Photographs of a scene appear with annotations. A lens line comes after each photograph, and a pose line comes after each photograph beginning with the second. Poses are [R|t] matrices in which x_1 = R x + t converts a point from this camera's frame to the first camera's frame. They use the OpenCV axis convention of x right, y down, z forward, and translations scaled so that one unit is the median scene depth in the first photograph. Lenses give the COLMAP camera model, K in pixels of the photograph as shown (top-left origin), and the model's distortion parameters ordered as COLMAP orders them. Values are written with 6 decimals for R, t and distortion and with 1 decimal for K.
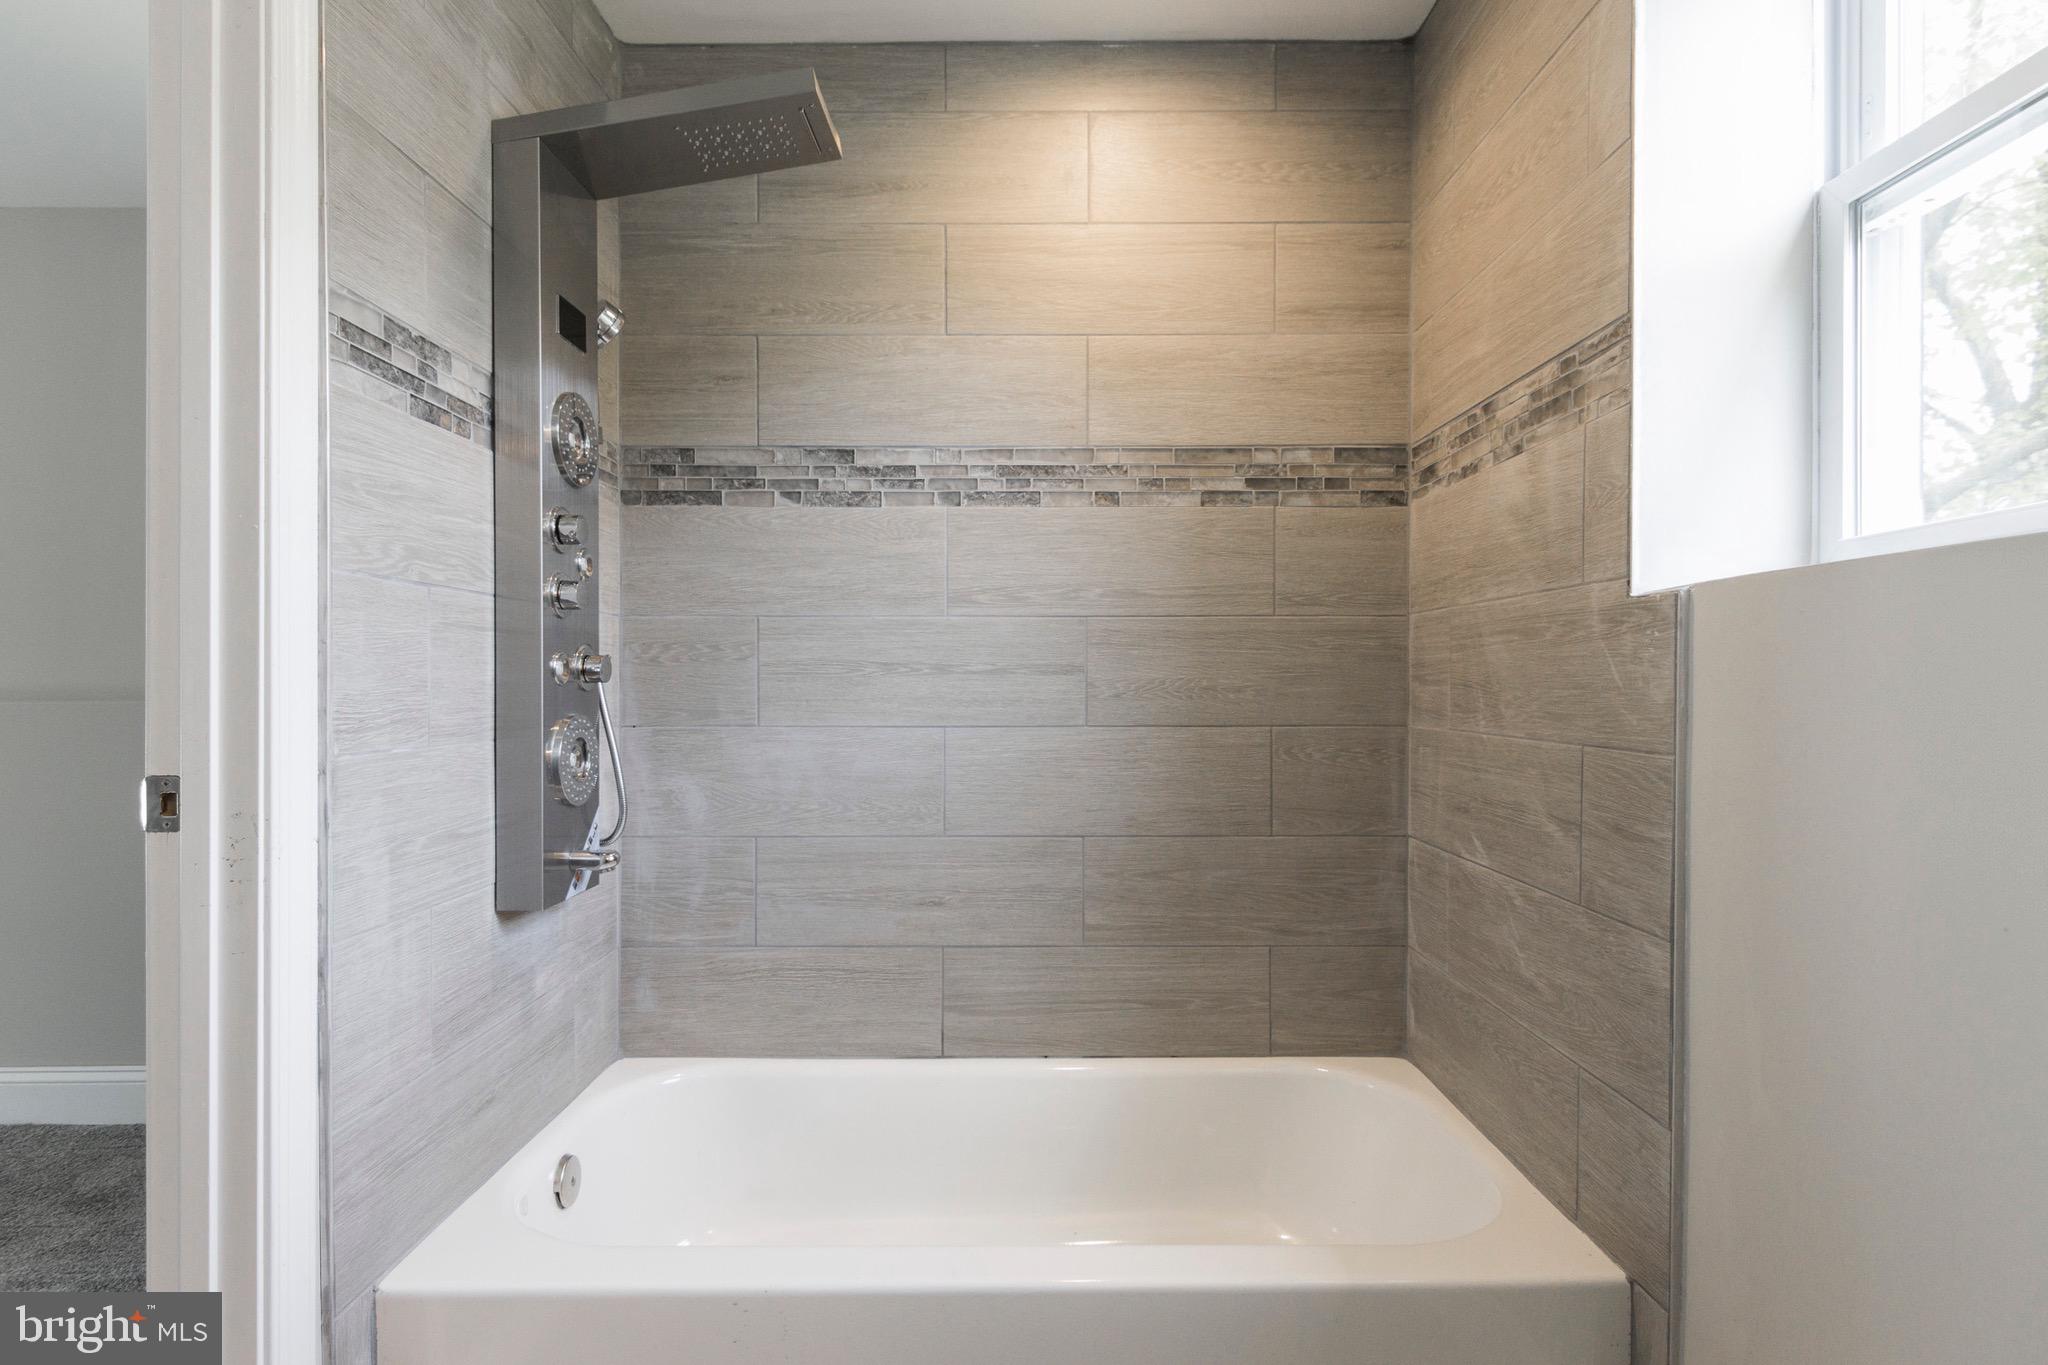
lens RADIAL K [[1026.9, 0, 1046.4], [0, 1026.9, 690.8], [0, 0, 1]] dist [0.020518, -0.014304]
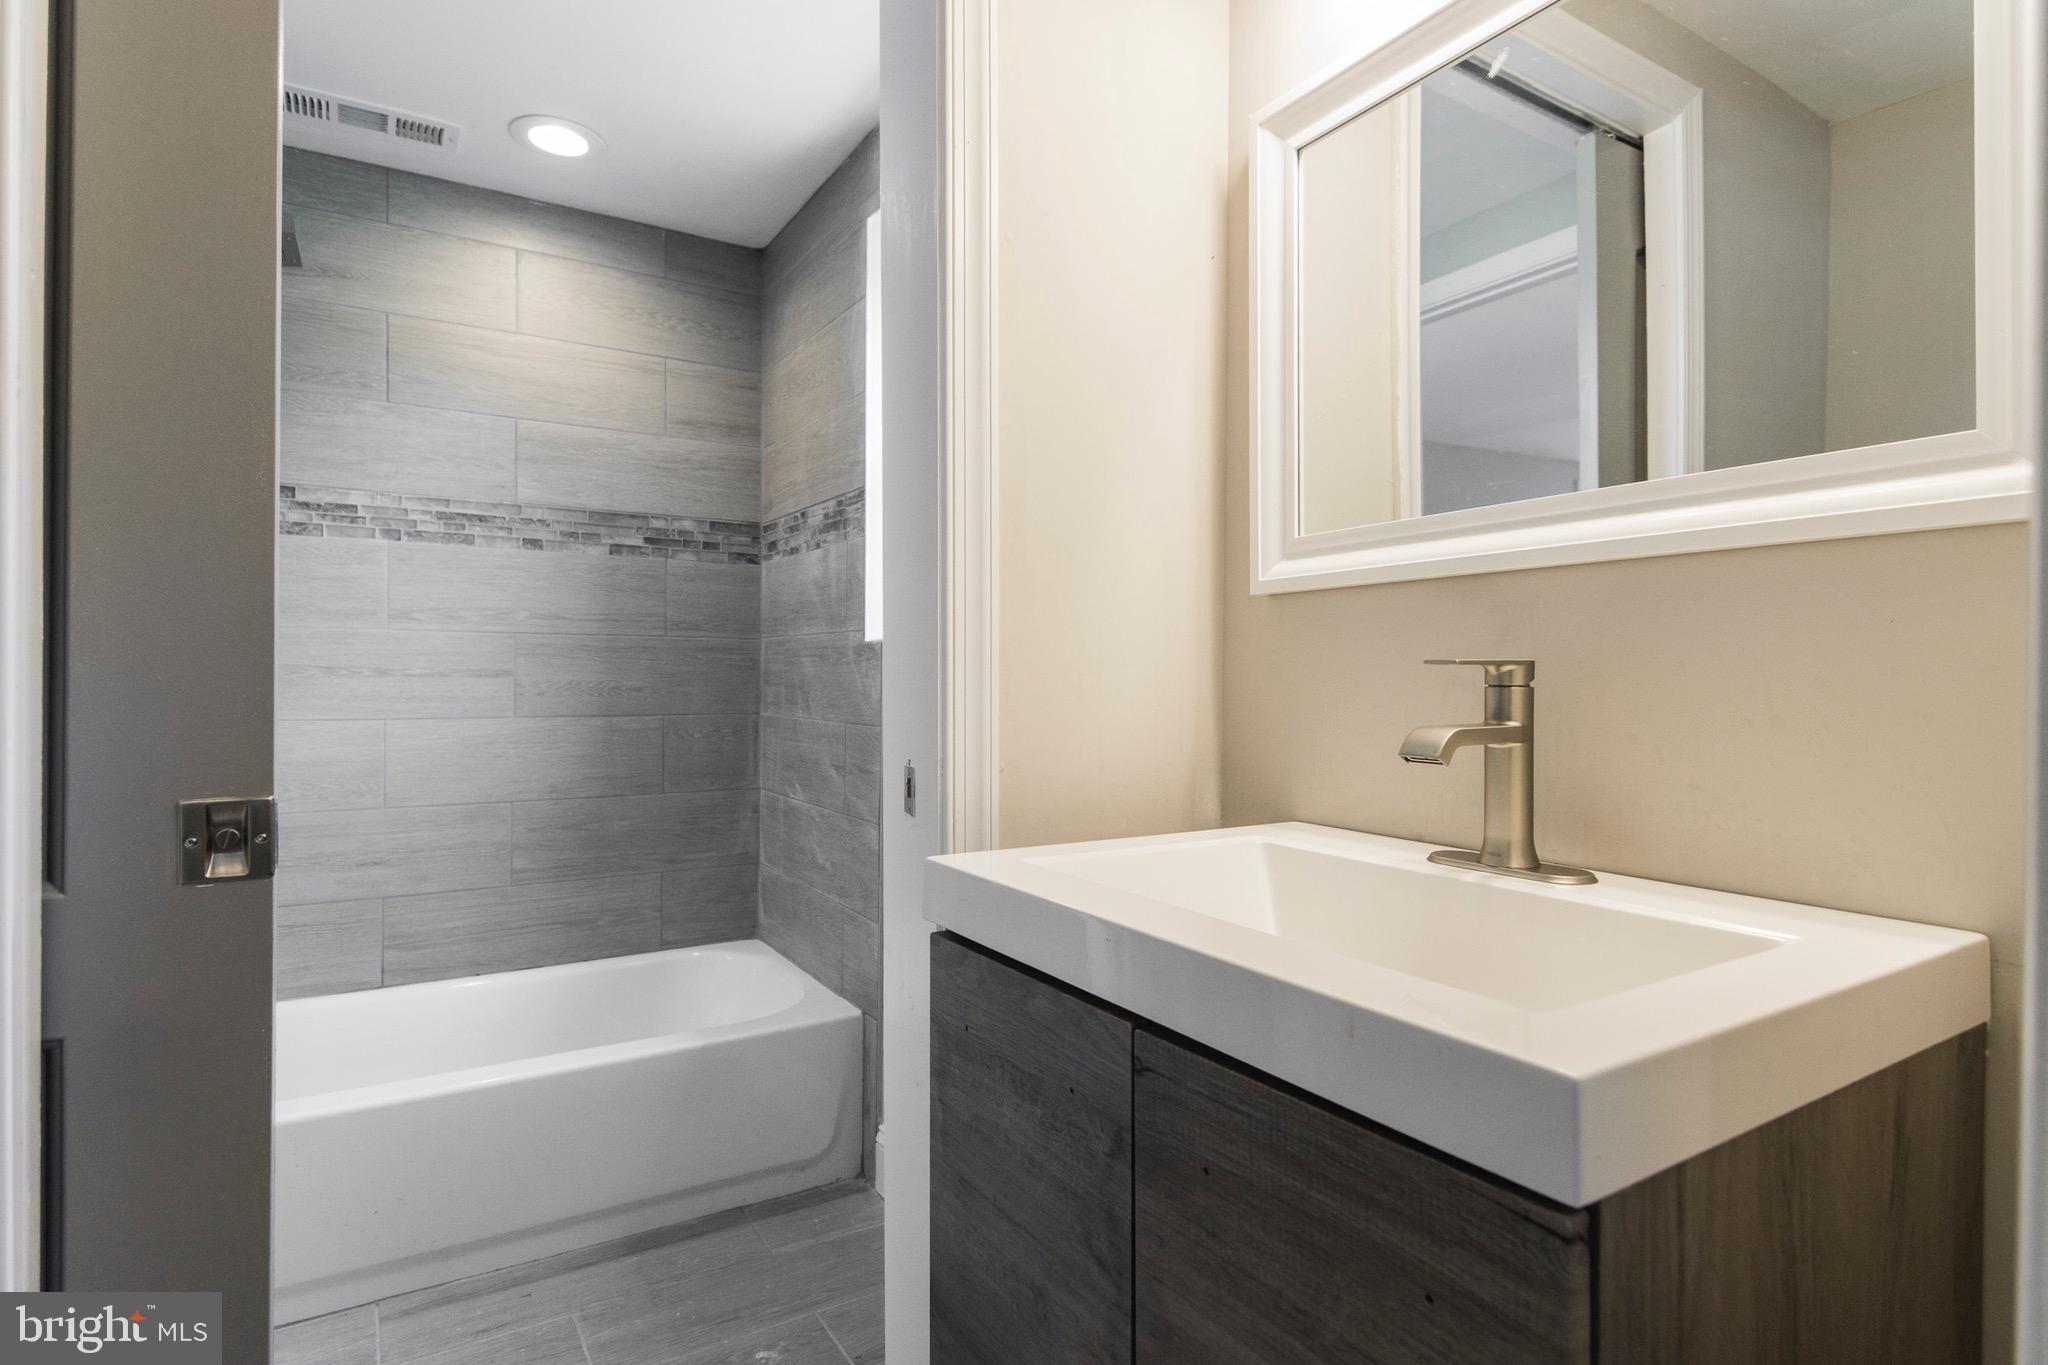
lens RADIAL K [[1026.9, 0, 1046.4], [0, 1026.9, 690.8], [0, 0, 1]] dist [0.020518, -0.014304]
pose [[0.845224, 0.000238, 0.534413, -0.091111], [-0.004650, 0.999965, 0.006910, -0.011369], [-0.534392, -0.008325, 0.845195, -0.471735]]
